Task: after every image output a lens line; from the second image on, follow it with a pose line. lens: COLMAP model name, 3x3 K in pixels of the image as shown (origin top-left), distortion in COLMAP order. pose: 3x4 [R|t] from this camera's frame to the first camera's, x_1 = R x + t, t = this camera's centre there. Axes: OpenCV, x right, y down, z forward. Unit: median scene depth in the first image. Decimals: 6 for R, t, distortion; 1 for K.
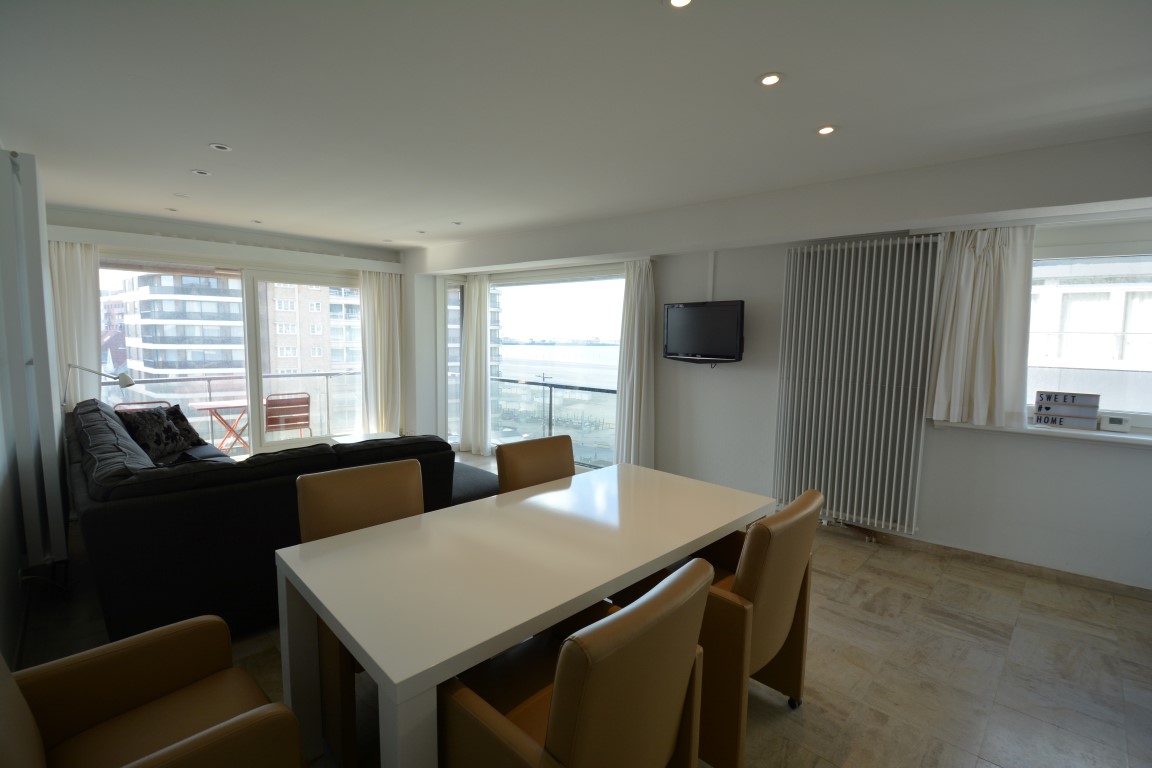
lens RADIAL K [[507.1, 0, 573.6], [0, 507.1, 388.0], [0, 0, 1]] dist [-0.010576, -0.001002]
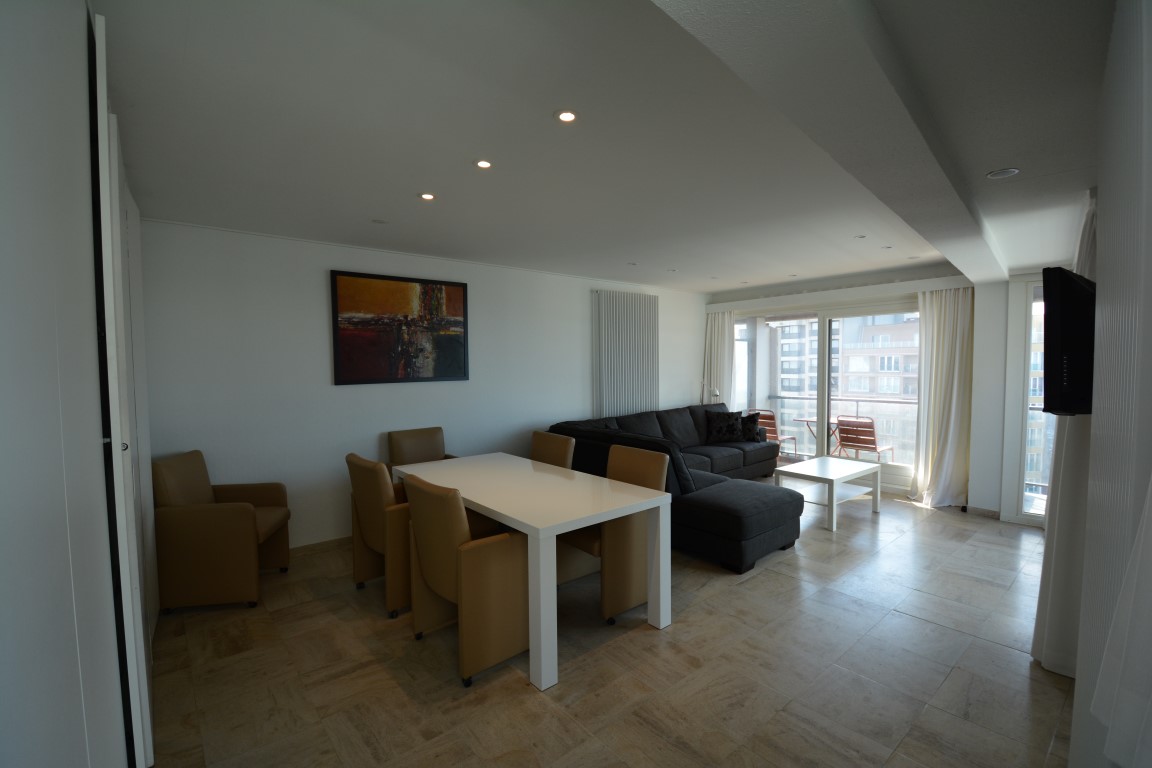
lens RADIAL K [[507.1, 0, 578.4], [0, 507.1, 391.2], [0, 0, 1]] dist [-0.010576, -0.001002]
pose [[-0.075589, 0.034307, -0.996549, 0.778405], [-0.092801, 0.994828, 0.041287, -0.044627], [0.992811, 0.095602, -0.072015, 0.648917]]
